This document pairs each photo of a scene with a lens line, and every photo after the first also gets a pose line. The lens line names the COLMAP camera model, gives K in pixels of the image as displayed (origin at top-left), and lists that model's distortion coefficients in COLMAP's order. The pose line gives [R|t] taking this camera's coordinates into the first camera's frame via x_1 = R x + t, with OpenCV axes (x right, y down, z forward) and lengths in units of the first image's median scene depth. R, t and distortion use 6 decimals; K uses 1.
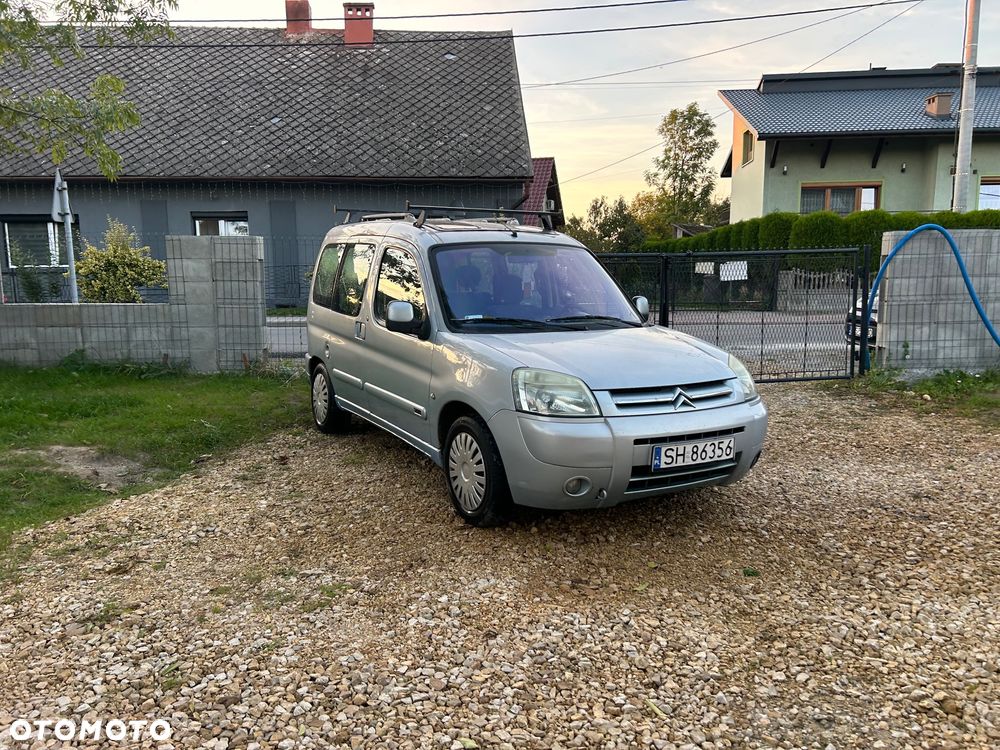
lens RADIAL K [[753.9, 0, 494.0], [0, 753.9, 382.6], [0, 0, 1]] dist [0.054635, -0.061663]
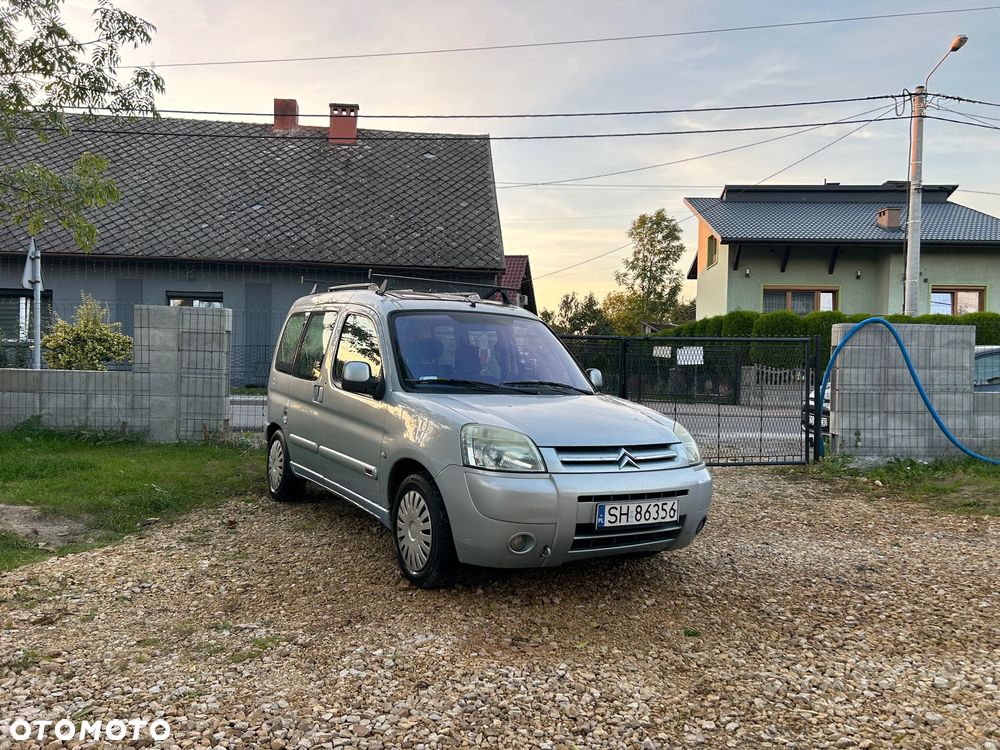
lens RADIAL K [[753.9, 0, 494.2], [0, 753.9, 379.3], [0, 0, 1]] dist [0.054635, -0.061663]
pose [[0.998992, 0.029355, 0.033961, 0.014956], [-0.024829, 0.991622, -0.126763, 0.021956], [-0.037398, 0.125792, 0.991351, -0.007573]]
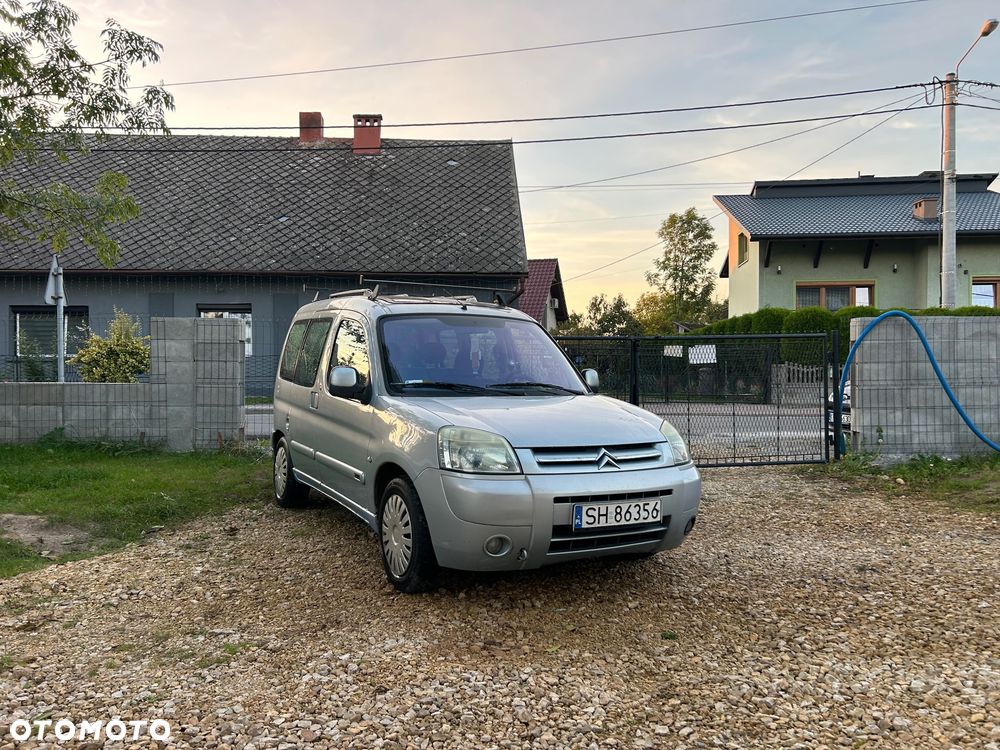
lens RADIAL K [[753.9, 0, 493.3], [0, 753.9, 377.2], [0, 0, 1]] dist [0.054635, -0.061663]
pose [[0.999841, 0.007641, -0.016105, 0.052210], [-0.009750, 0.990766, -0.135231, 0.023066], [0.014922, 0.135367, 0.990683, -0.004355]]
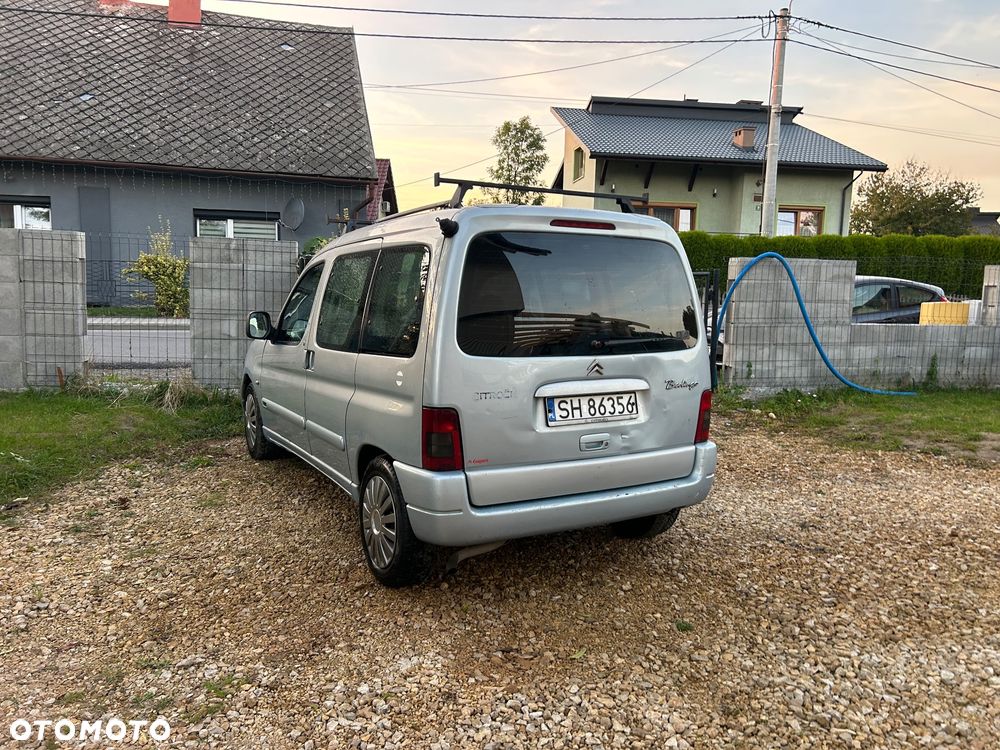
lens RADIAL K [[753.9, 0, 495.0], [0, 753.9, 370.5], [0, 0, 1]] dist [0.054635, -0.061663]
pose [[0.974316, 0.007334, 0.225064, -0.044802], [-0.003387, 0.999834, -0.017915, -0.021727], [-0.225157, 0.016693, 0.974179, 0.050133]]
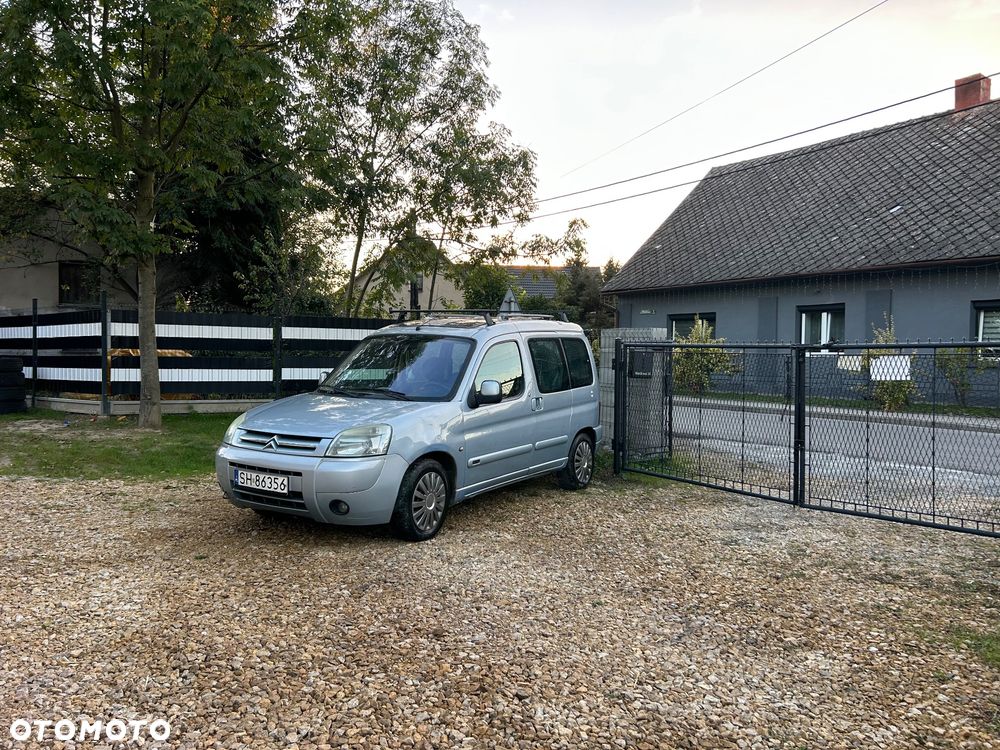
lens RADIAL K [[753.9, 0, 500.5], [0, 753.9, 374.7], [0, 0, 1]] dist [0.054635, -0.061663]
pose [[0.505501, 0.039057, -0.861942, 0.774308], [-0.149251, 0.987874, -0.042768, -0.050029], [0.849820, 0.150265, 0.505200, 0.286818]]
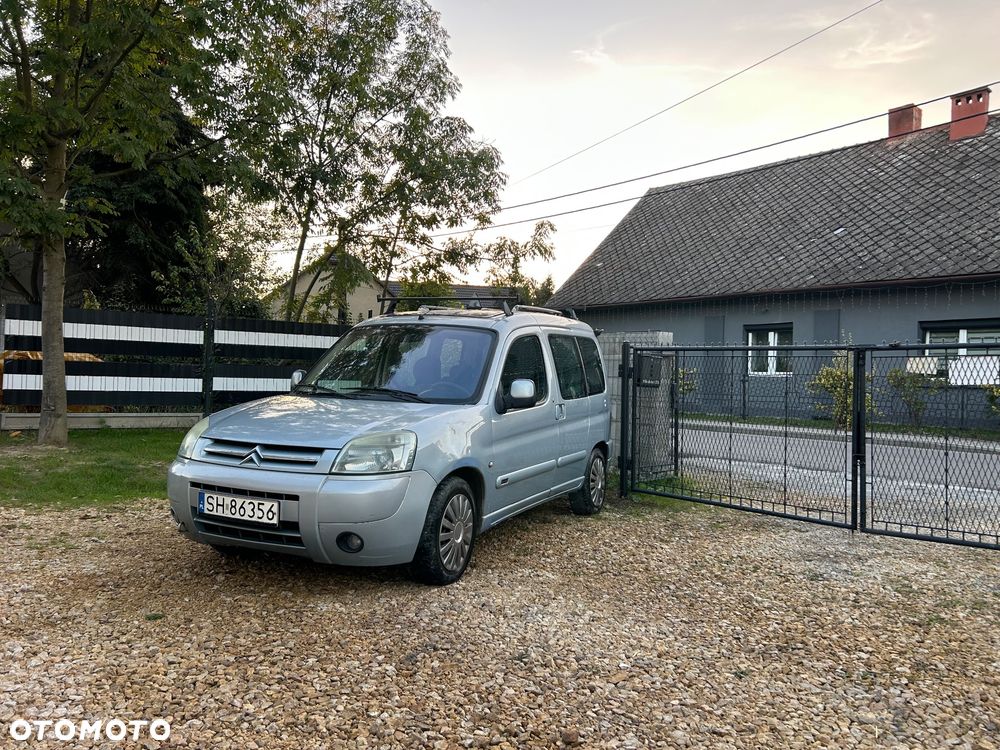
lens RADIAL K [[753.9, 0, 507.5], [0, 753.9, 370.0], [0, 0, 1]] dist [0.054635, -0.061663]
pose [[0.606779, 0.013940, -0.794748, 0.597597], [-0.150773, 0.983713, -0.097859, -0.021490], [0.780440, 0.179206, 0.598999, 0.284821]]
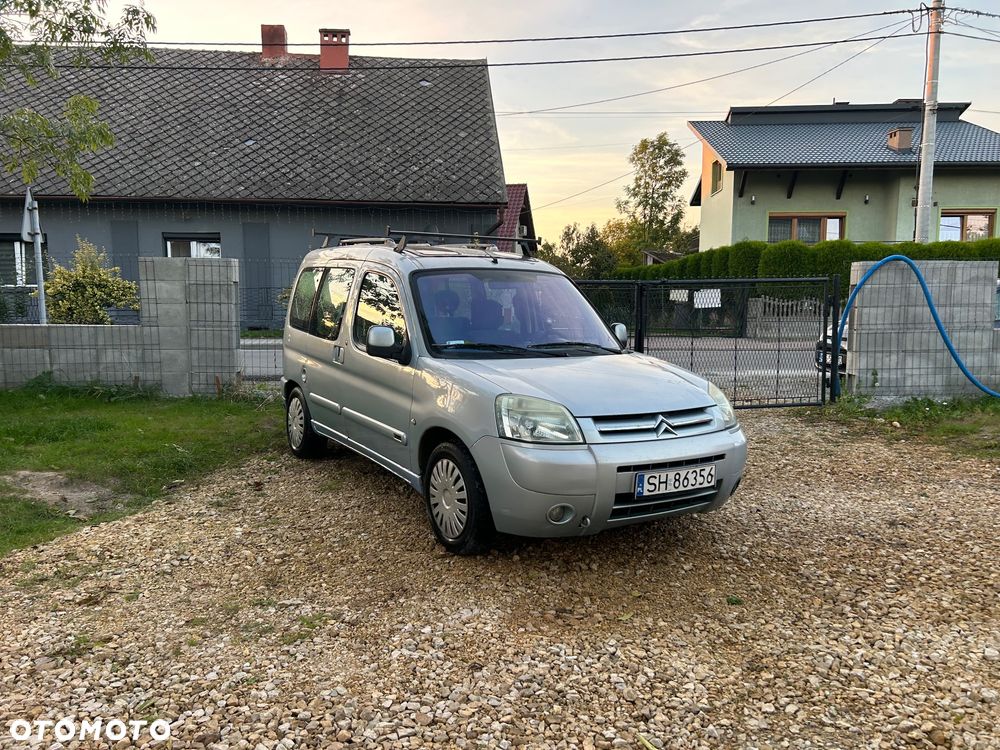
lens RADIAL K [[753.9, 0, 491.3], [0, 753.9, 382.6], [0, 0, 1]] dist [0.054635, -0.061663]
pose [[0.999379, 0.006385, 0.034641, -0.007253], [-0.005313, 0.999507, -0.030940, -0.001877], [-0.034821, 0.030736, 0.998921, 0.001625]]
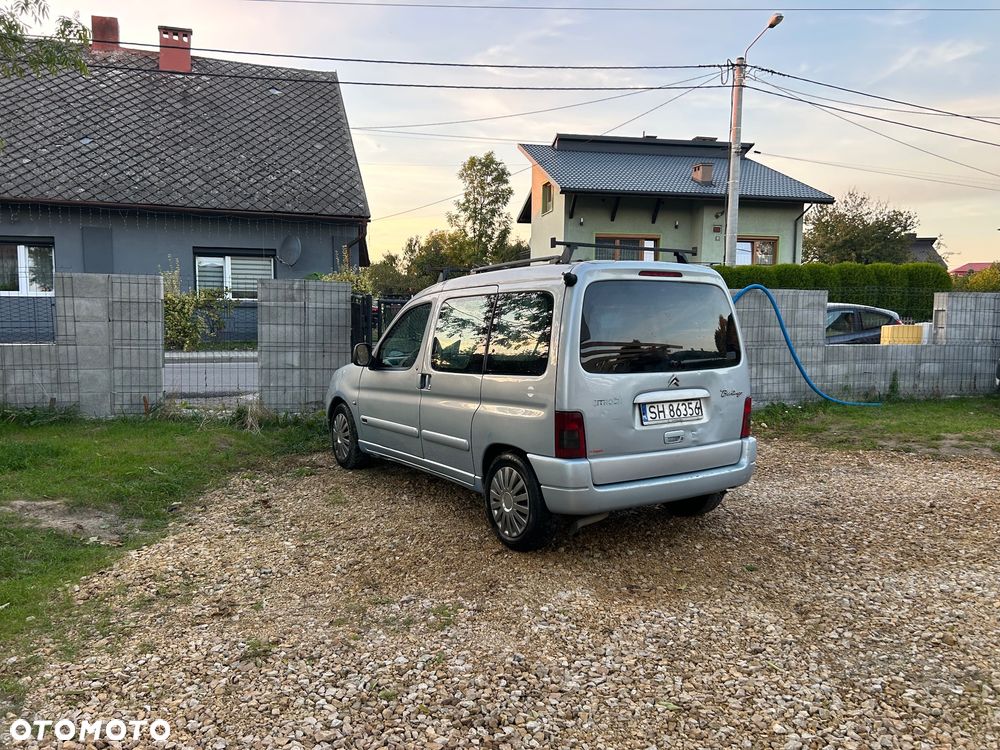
lens RADIAL K [[753.9, 0, 495.8], [0, 753.9, 378.0], [0, 0, 1]] dist [0.054635, -0.061663]
pose [[0.959454, -0.006688, 0.281787, -0.181430], [0.020079, 0.998800, -0.044662, -0.010195], [-0.281150, 0.048509, 0.958437, -0.054284]]
